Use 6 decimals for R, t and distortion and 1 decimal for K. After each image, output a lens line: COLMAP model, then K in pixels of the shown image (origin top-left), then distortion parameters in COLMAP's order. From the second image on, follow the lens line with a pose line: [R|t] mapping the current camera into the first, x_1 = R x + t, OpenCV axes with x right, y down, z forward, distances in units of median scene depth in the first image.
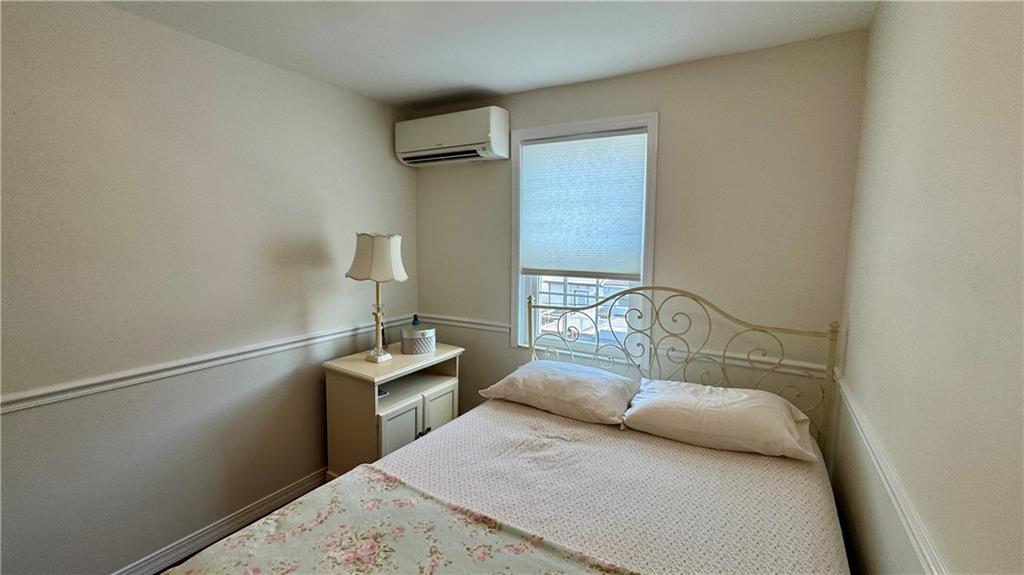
lens RADIAL K [[440.1, 0, 512.5], [0, 440.1, 286.9], [0, 0, 1]] dist [-0.002310, -0.000008]
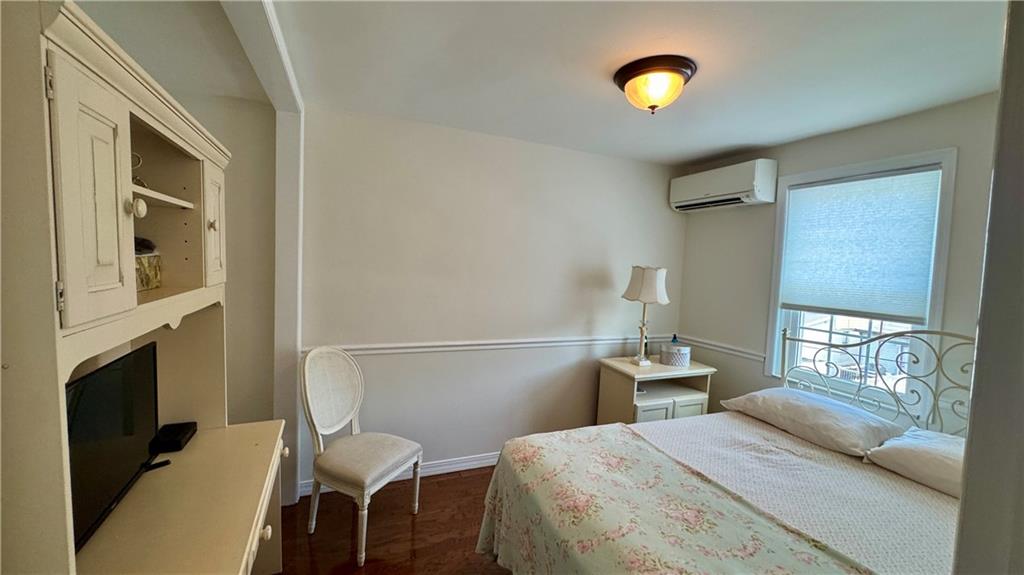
lens RADIAL K [[412.4, 0, 512.1], [0, 412.4, 290.5], [0, 0, 1]] dist [-0.000962, -0.000300]
pose [[0.803691, 0.064006, -0.591595, 0.099323], [-0.101541, 0.994368, -0.030362, 0.028445], [0.586320, 0.084473, 0.805663, -0.222064]]
